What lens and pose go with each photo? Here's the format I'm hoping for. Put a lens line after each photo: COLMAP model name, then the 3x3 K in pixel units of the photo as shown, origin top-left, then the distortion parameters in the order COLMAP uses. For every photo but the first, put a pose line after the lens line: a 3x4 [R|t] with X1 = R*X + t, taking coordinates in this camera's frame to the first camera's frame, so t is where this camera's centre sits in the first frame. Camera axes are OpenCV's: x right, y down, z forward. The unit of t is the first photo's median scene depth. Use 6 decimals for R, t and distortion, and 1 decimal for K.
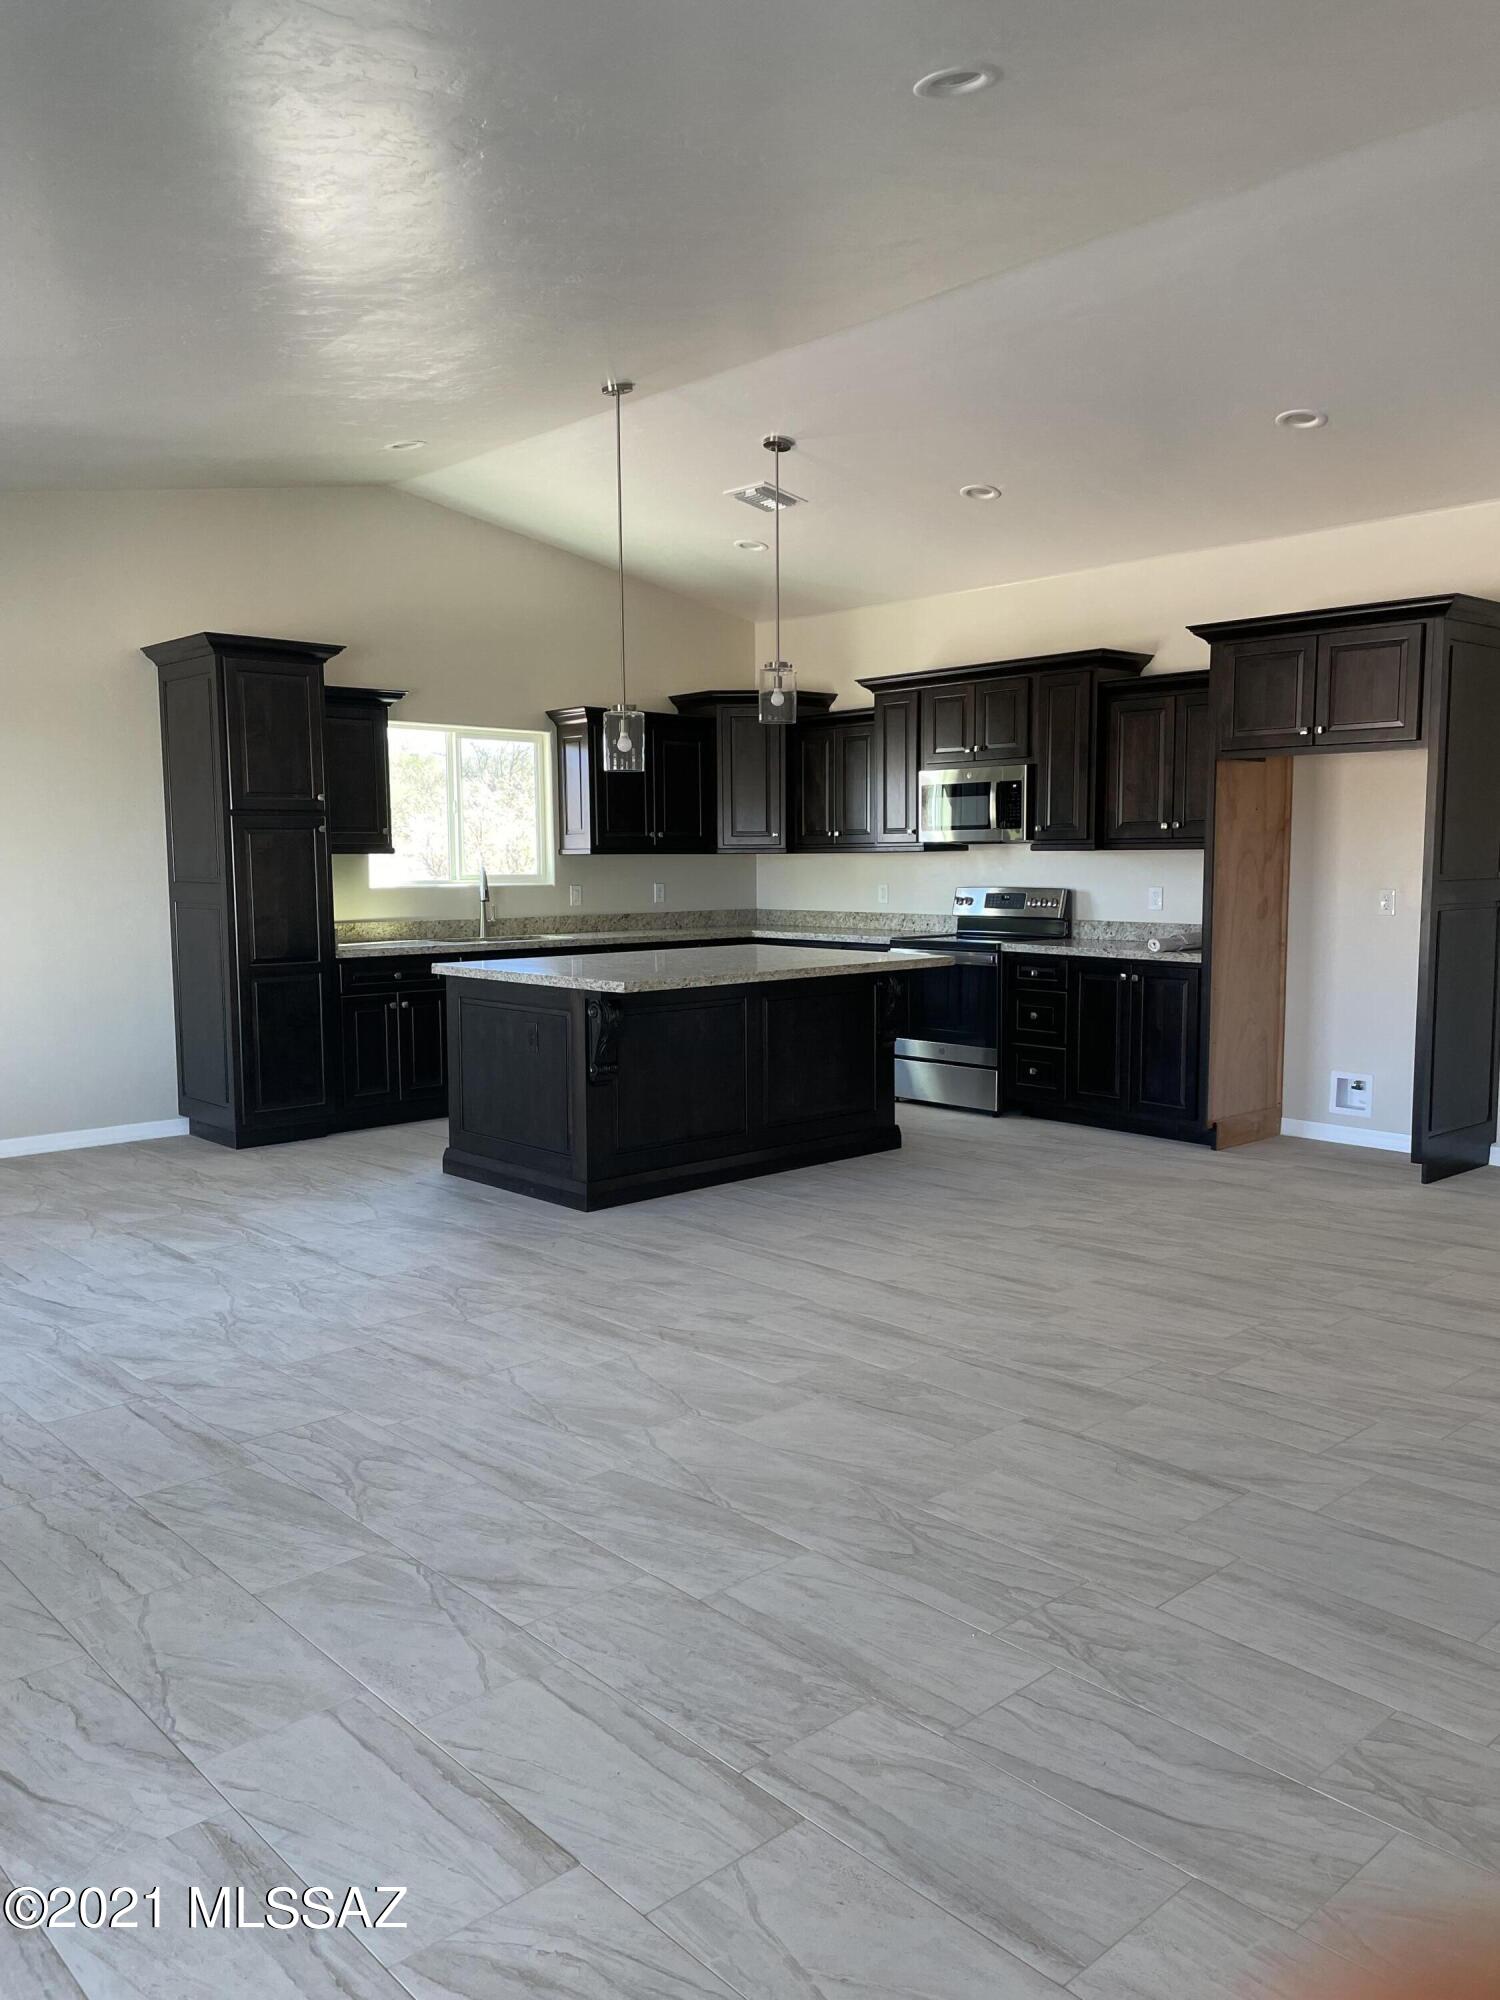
lens RADIAL K [[1520.4, 0, 738.8], [0, 1520.4, 998.1], [0, 0, 1]] dist [0.033550, -0.029191]
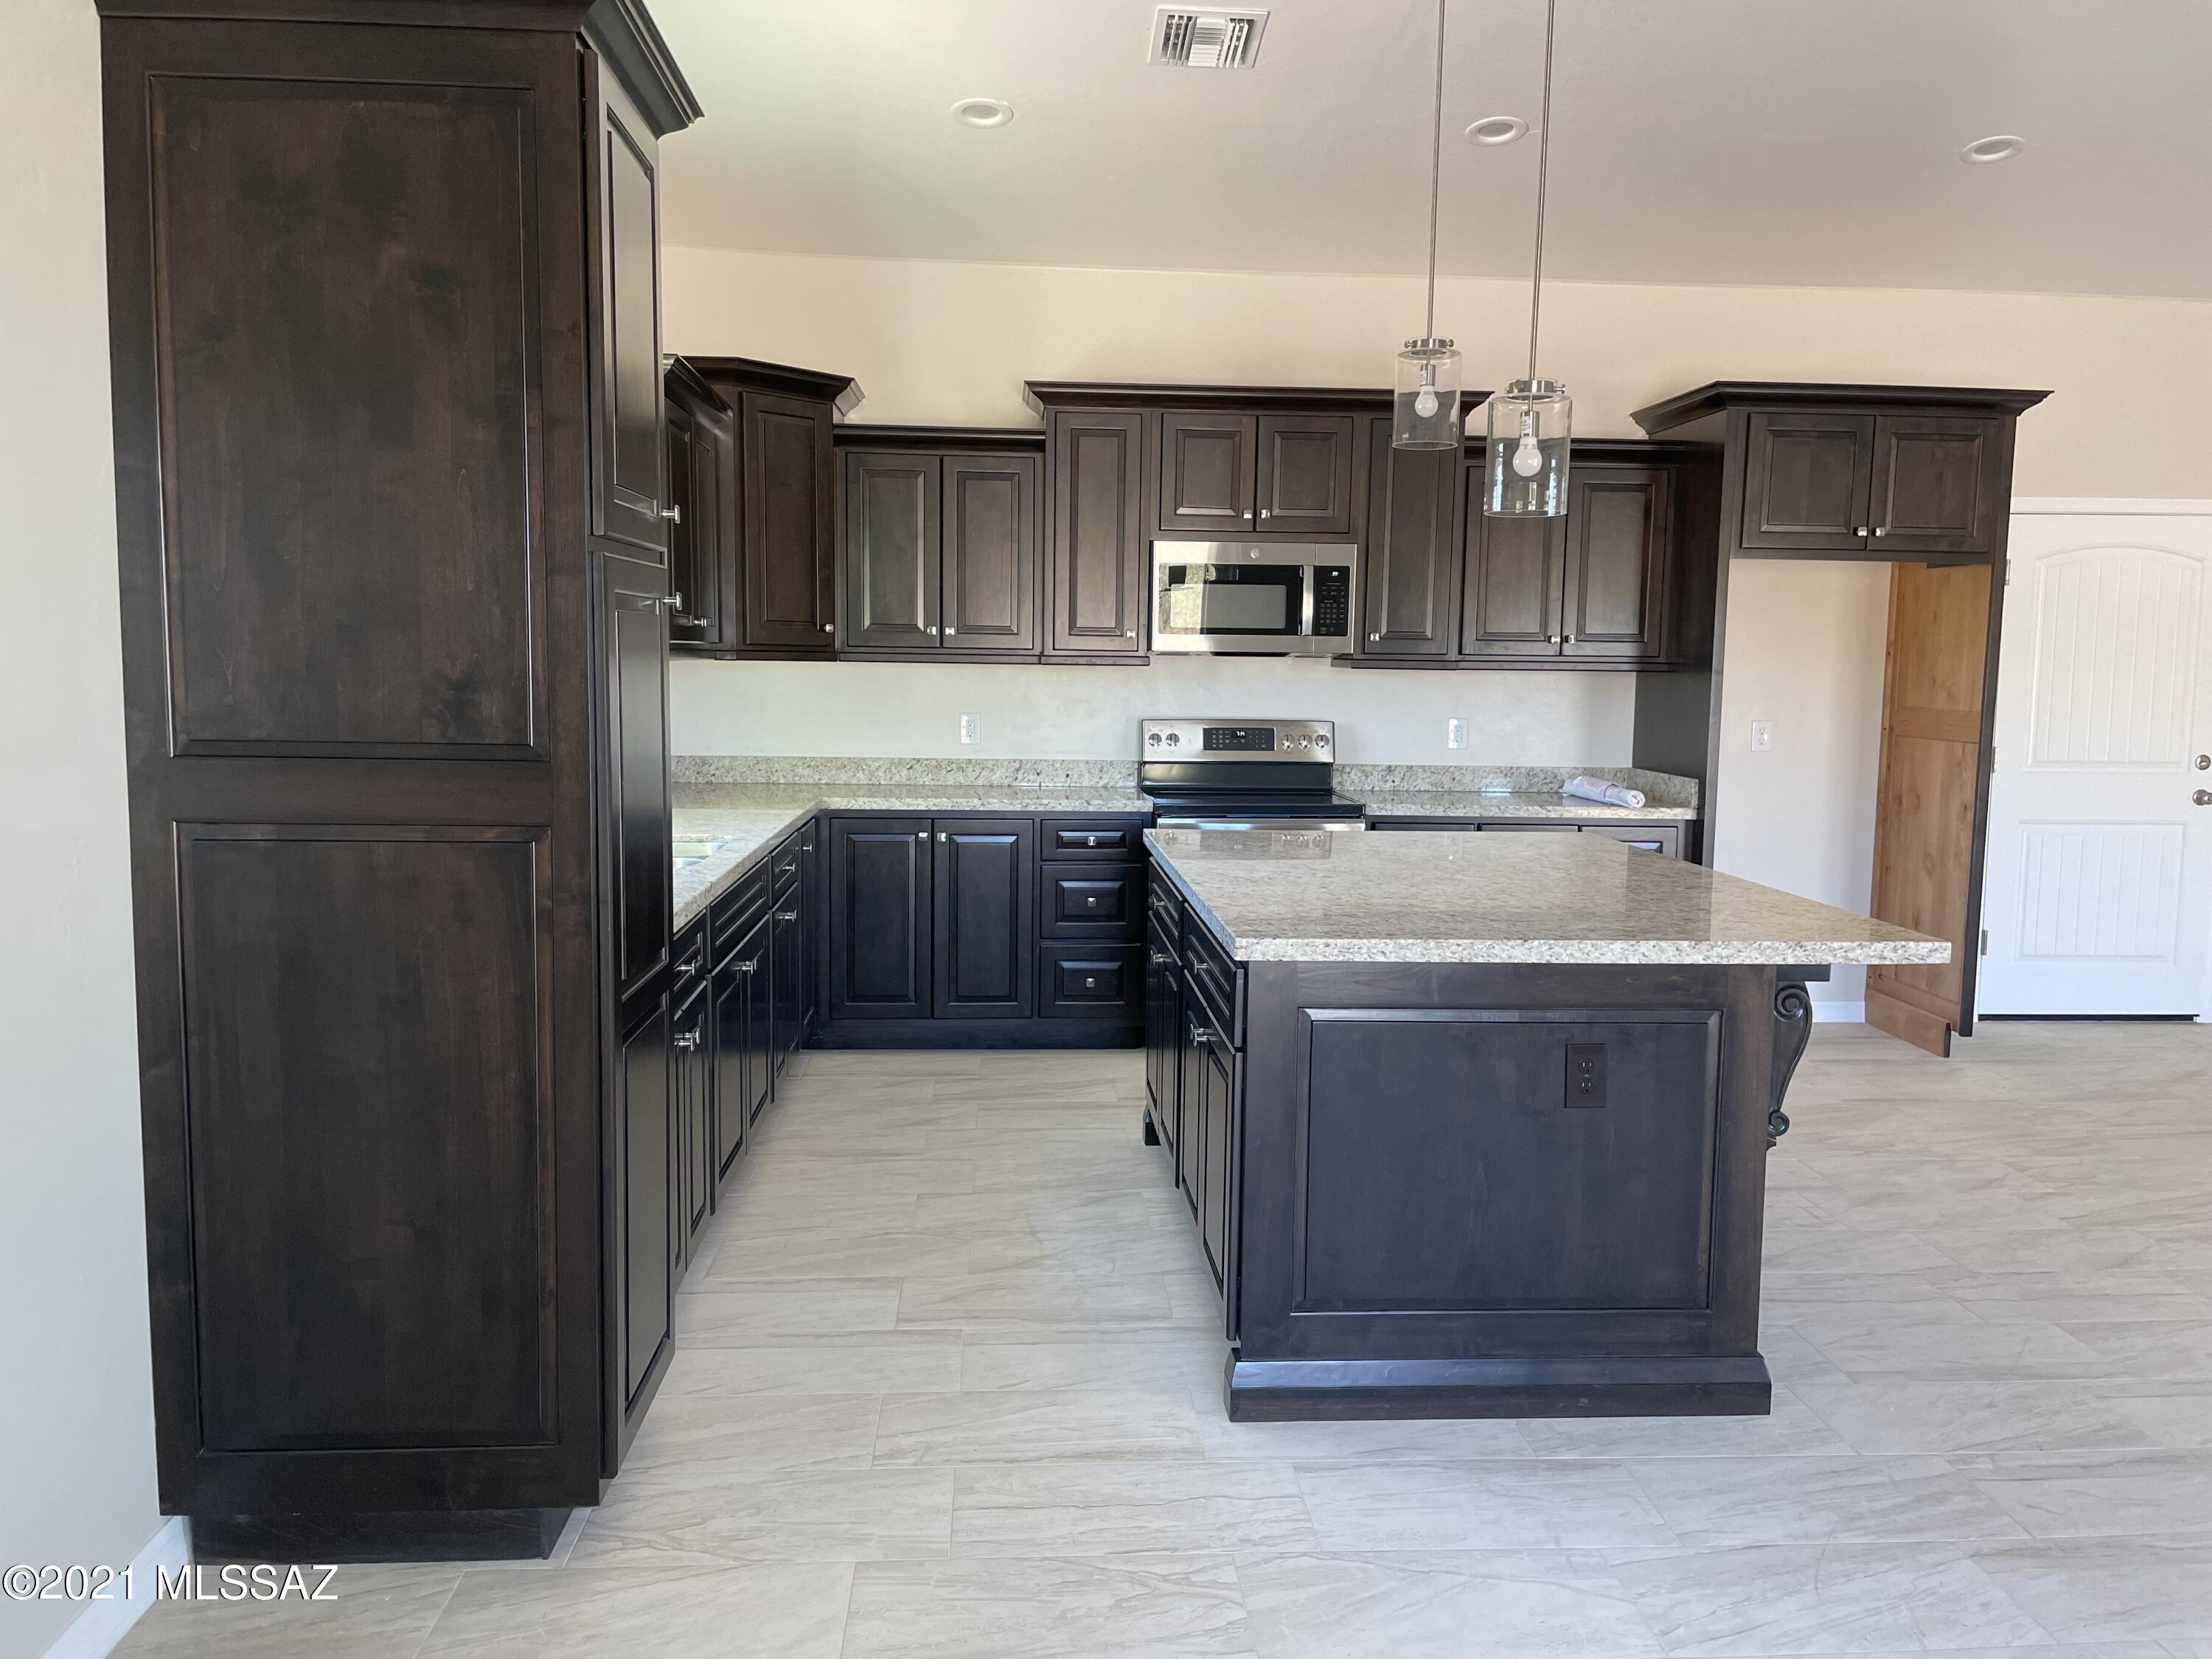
lens RADIAL K [[1681.6, 0, 1118.4], [0, 1681.6, 827.6], [0, 0, 1]] dist [0.033550, -0.029191]
pose [[0.617961, -0.064226, 0.783581, -0.480727], [0.053603, 0.997780, 0.039509, -0.060435], [-0.784380, 0.017587, 0.620032, 0.607989]]
